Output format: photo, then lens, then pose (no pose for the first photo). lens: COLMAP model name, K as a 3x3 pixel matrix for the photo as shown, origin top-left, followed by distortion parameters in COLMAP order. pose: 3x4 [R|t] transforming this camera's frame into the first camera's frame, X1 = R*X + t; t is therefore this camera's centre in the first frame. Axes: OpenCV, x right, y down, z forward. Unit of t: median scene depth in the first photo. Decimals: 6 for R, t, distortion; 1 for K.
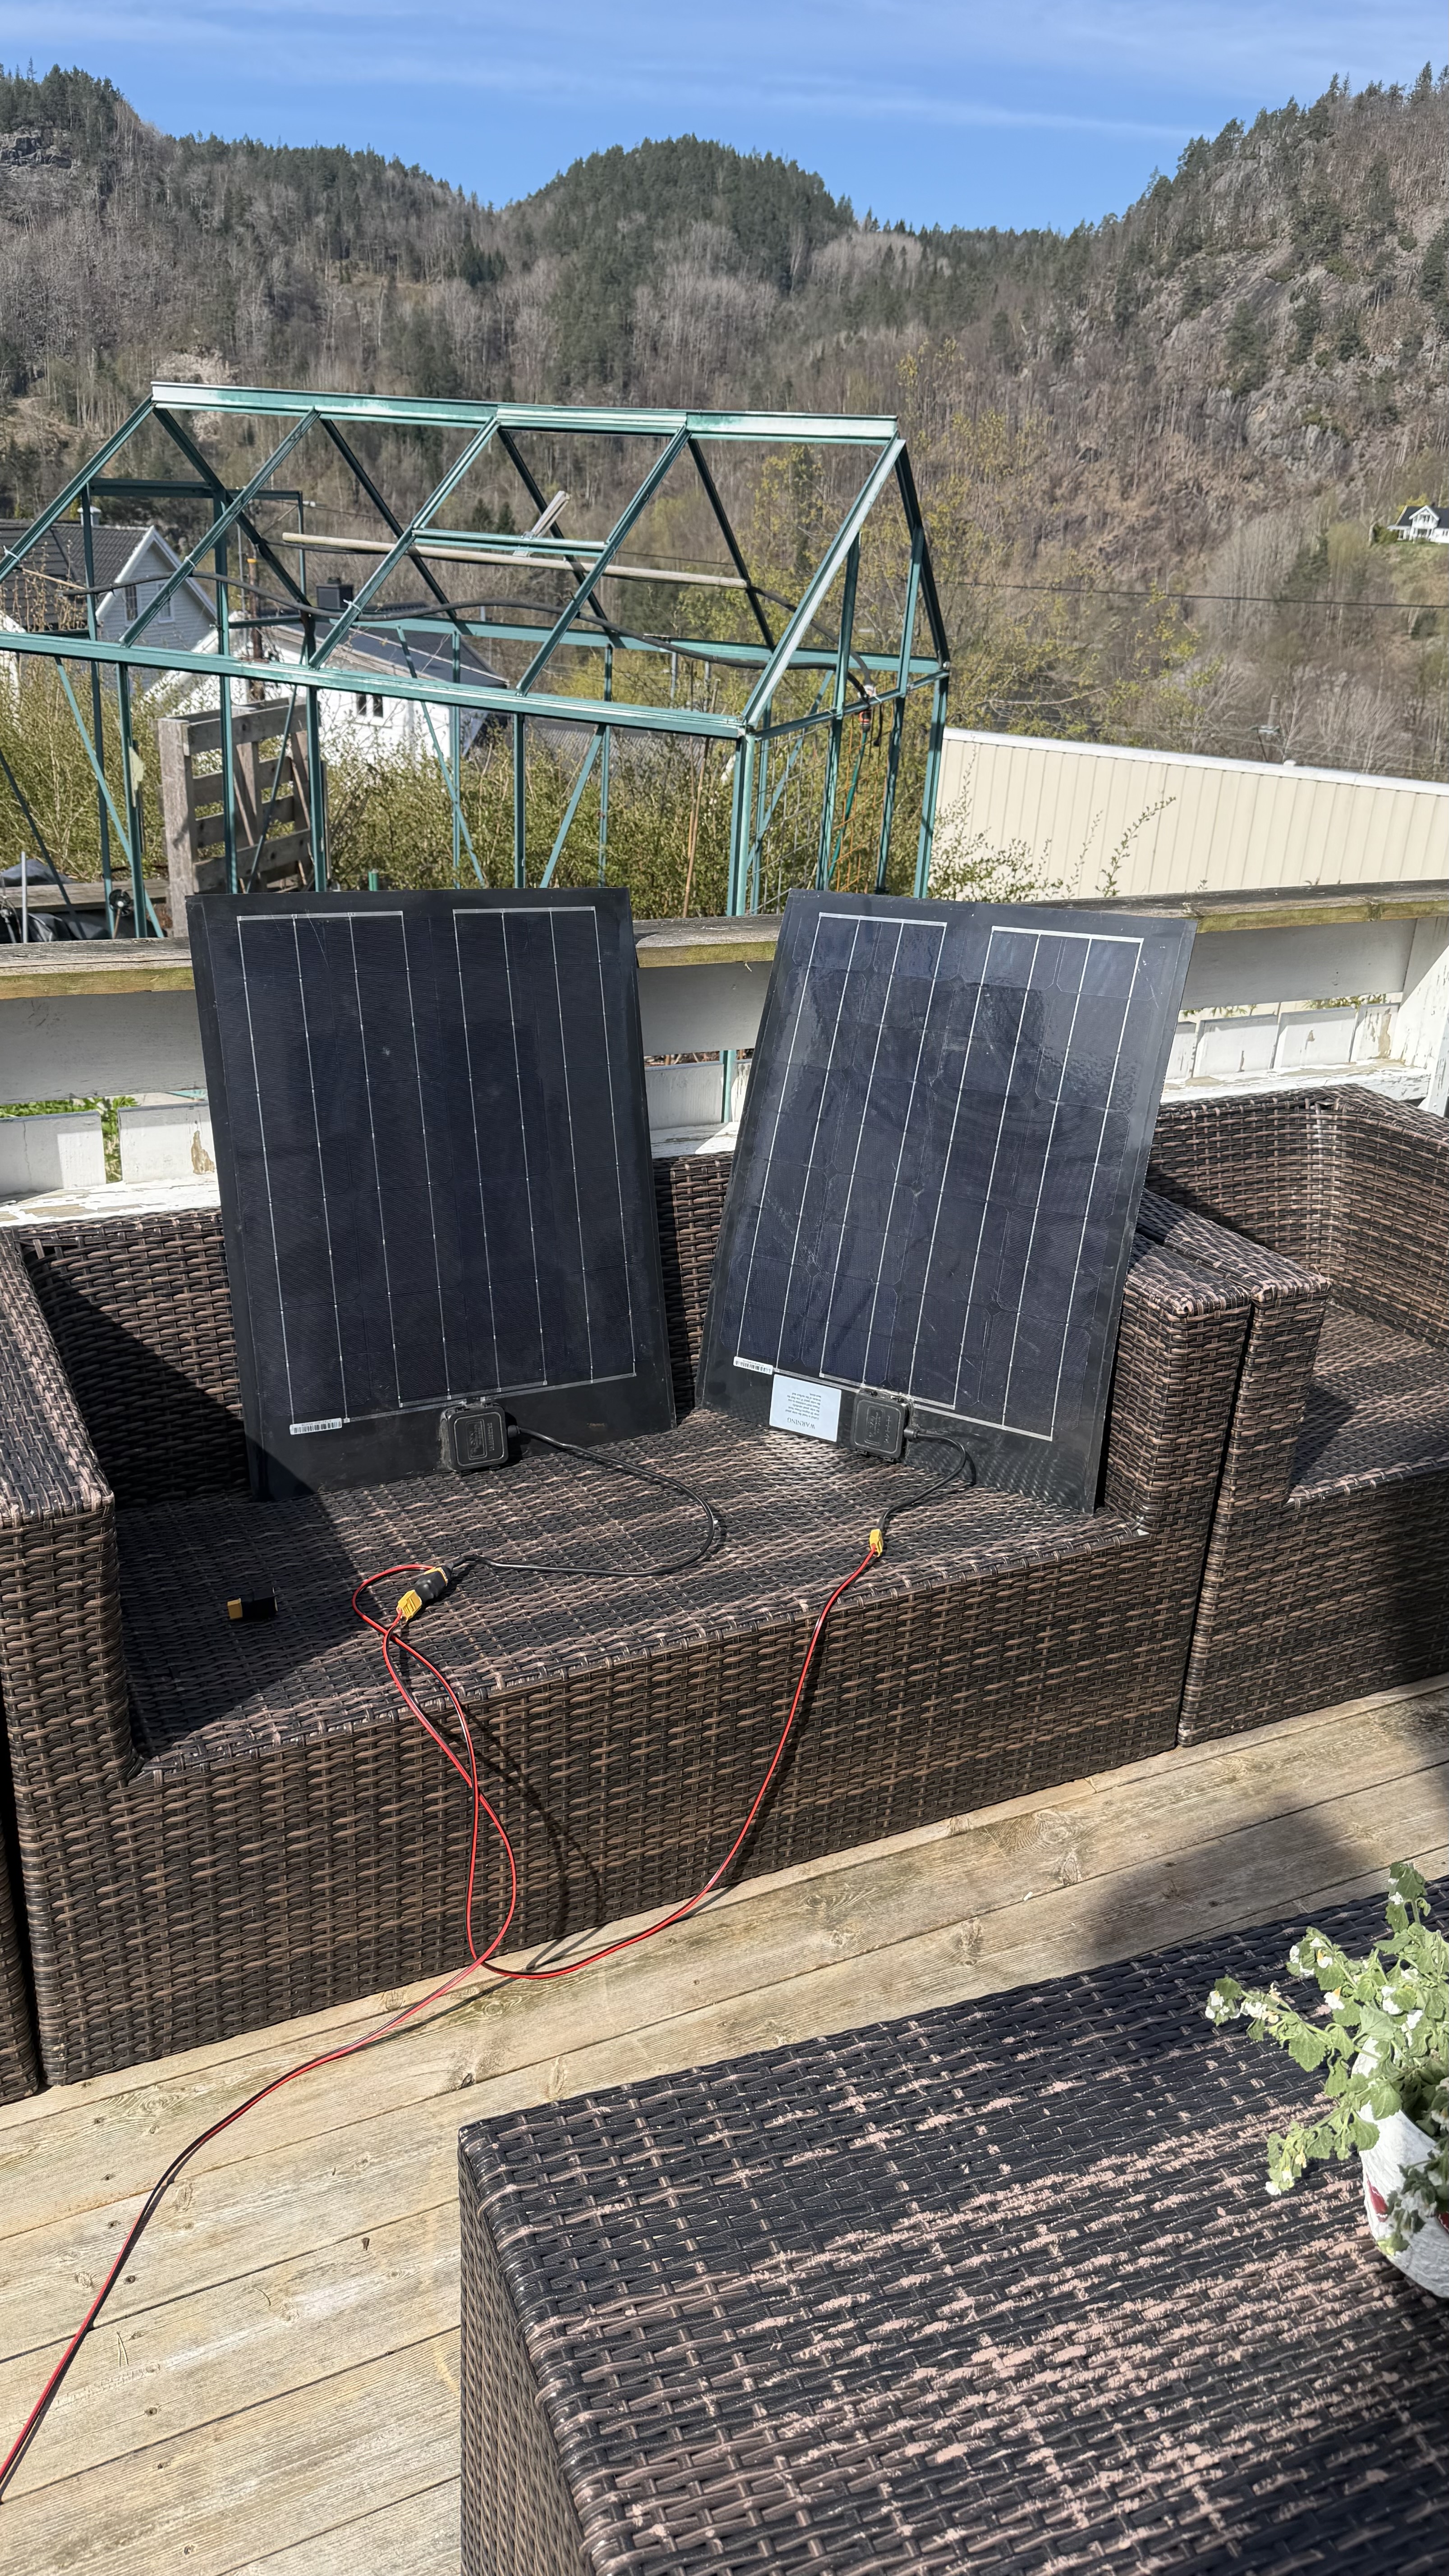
lens RADIAL K [[1912.4, 0, 724.5], [0, 1912.4, 1288.0], [0, 0, 1]] dist [0.195548, -0.462329]
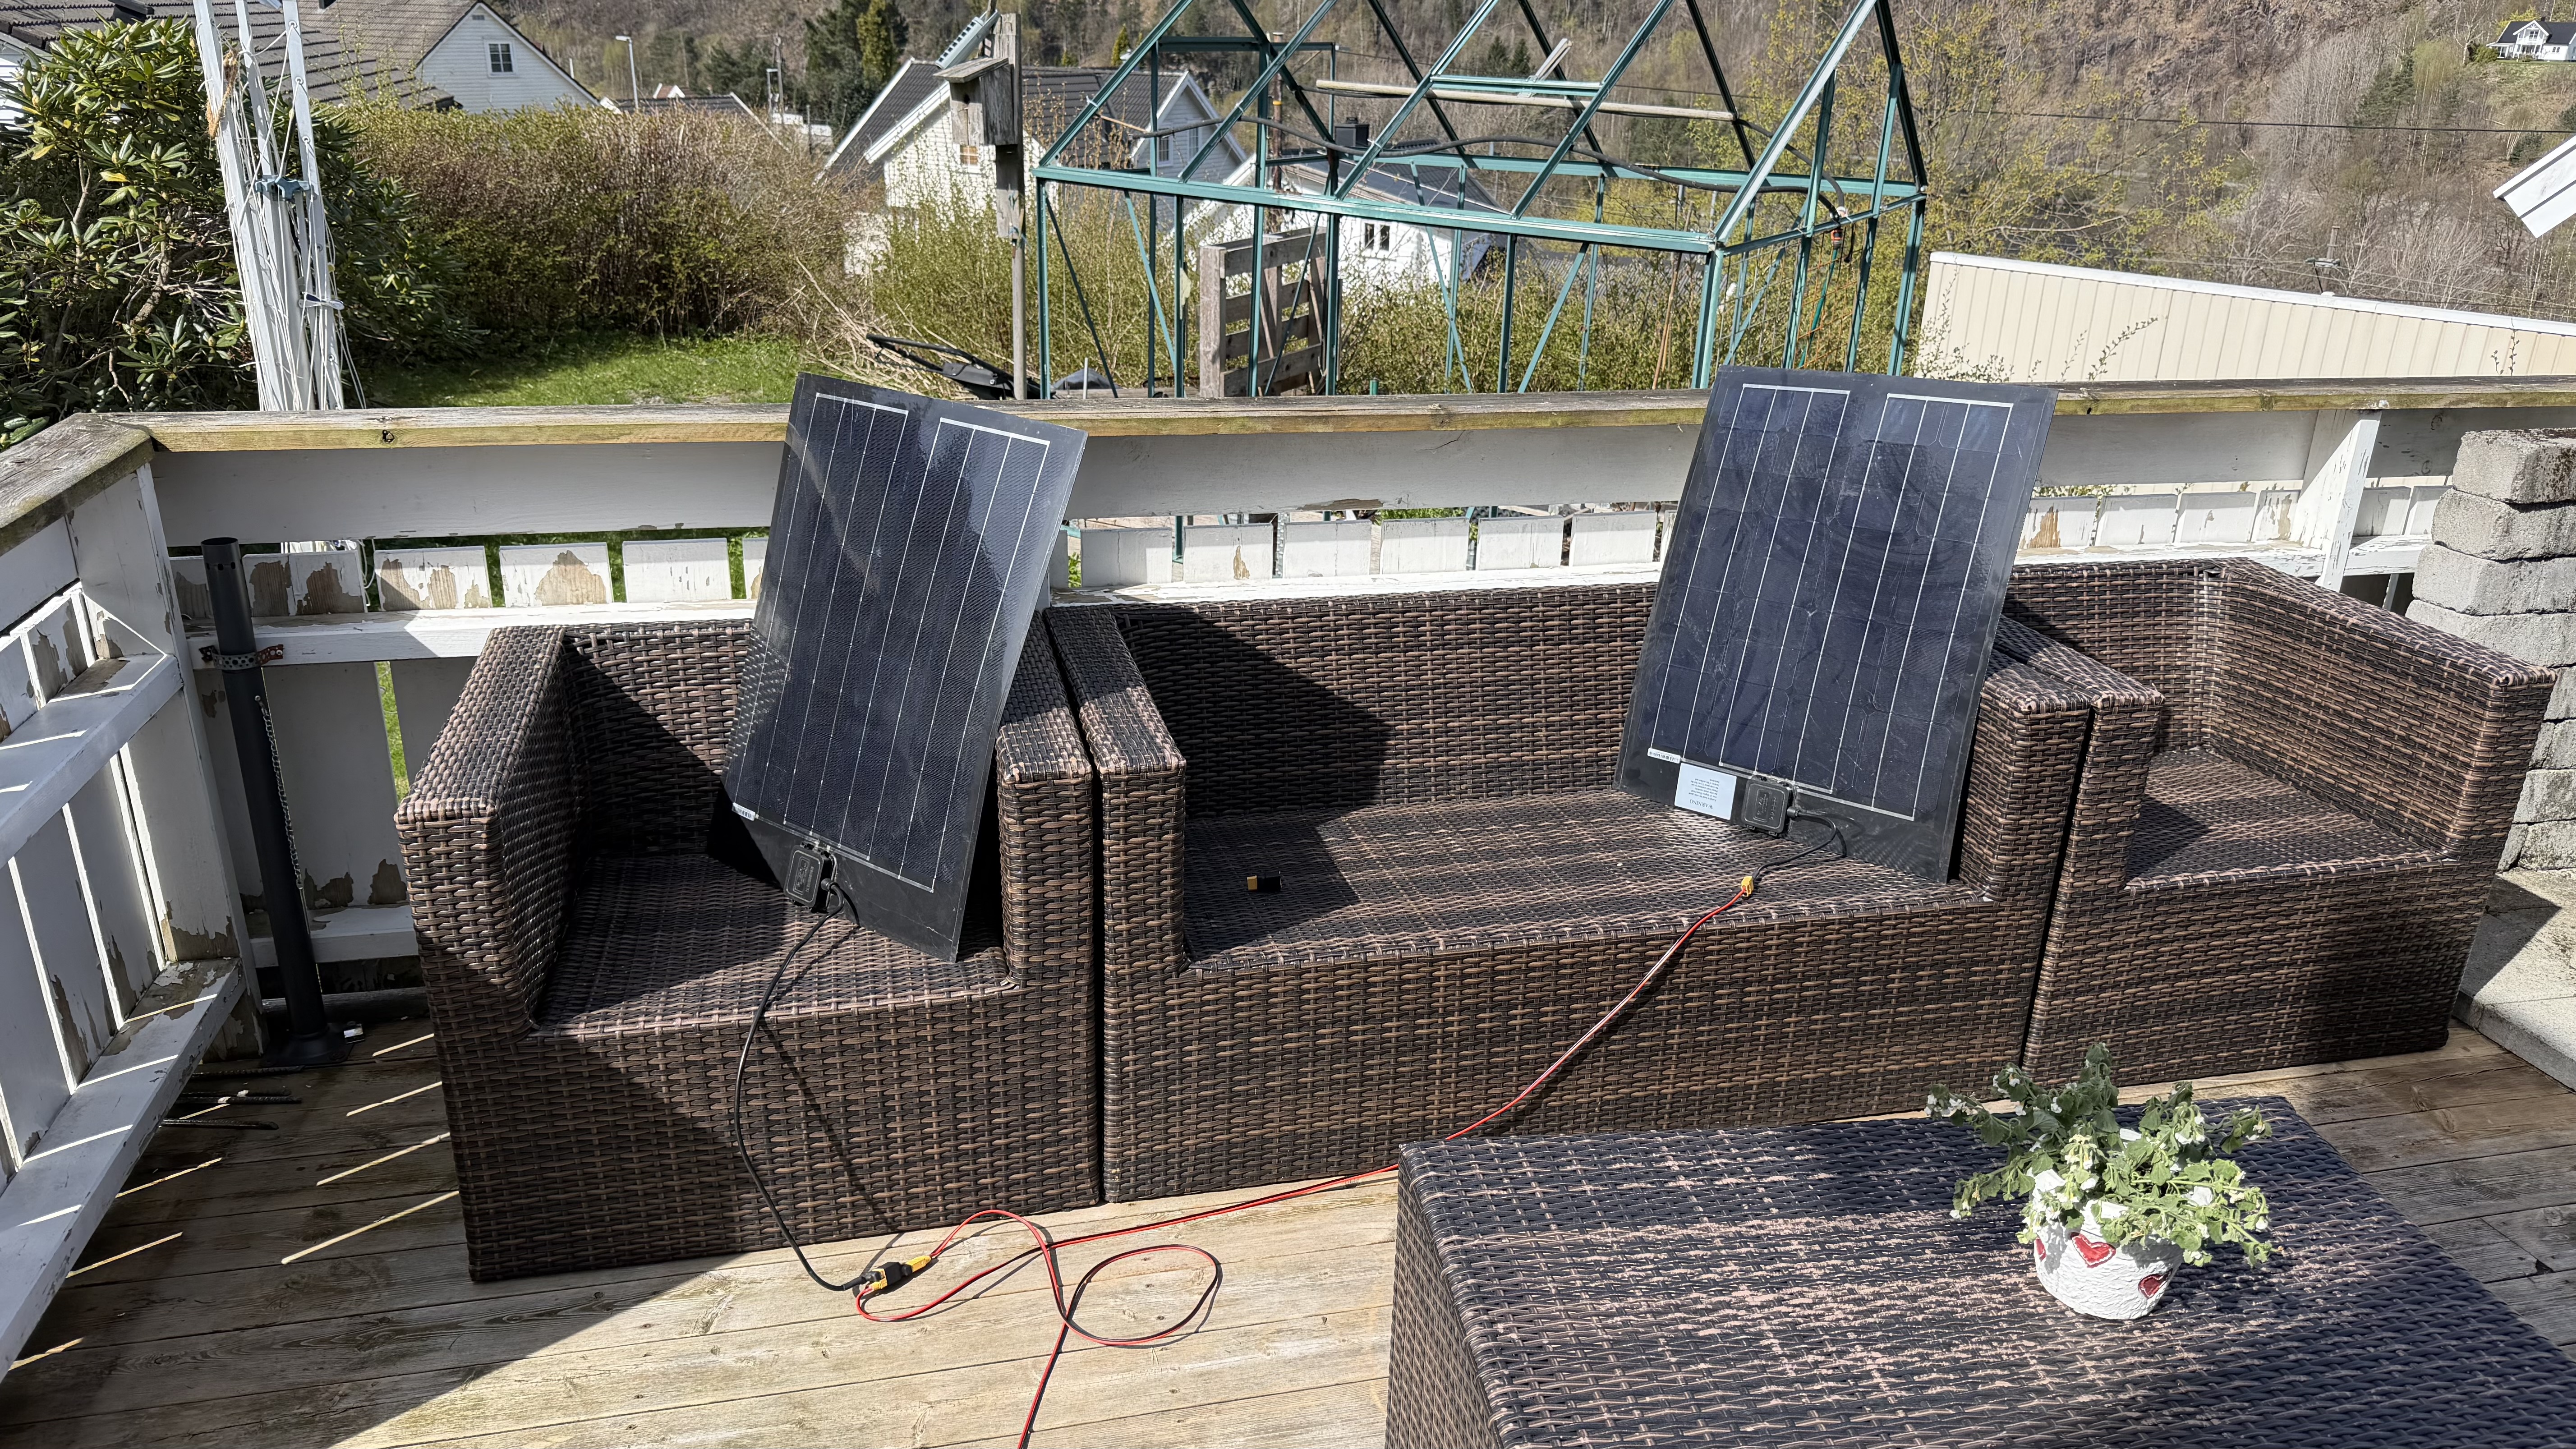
lens RADIAL K [[1912.4, 0, 1278.8], [0, 1912.4, 757.4], [0, 0, 1]] dist [0.195548, -0.462329]
pose [[0.975563, 0.056961, -0.212208, 0.037421], [-0.063313, 0.997723, -0.023254, 0.089914], [0.210401, 0.036121, 0.976948, -0.255996]]
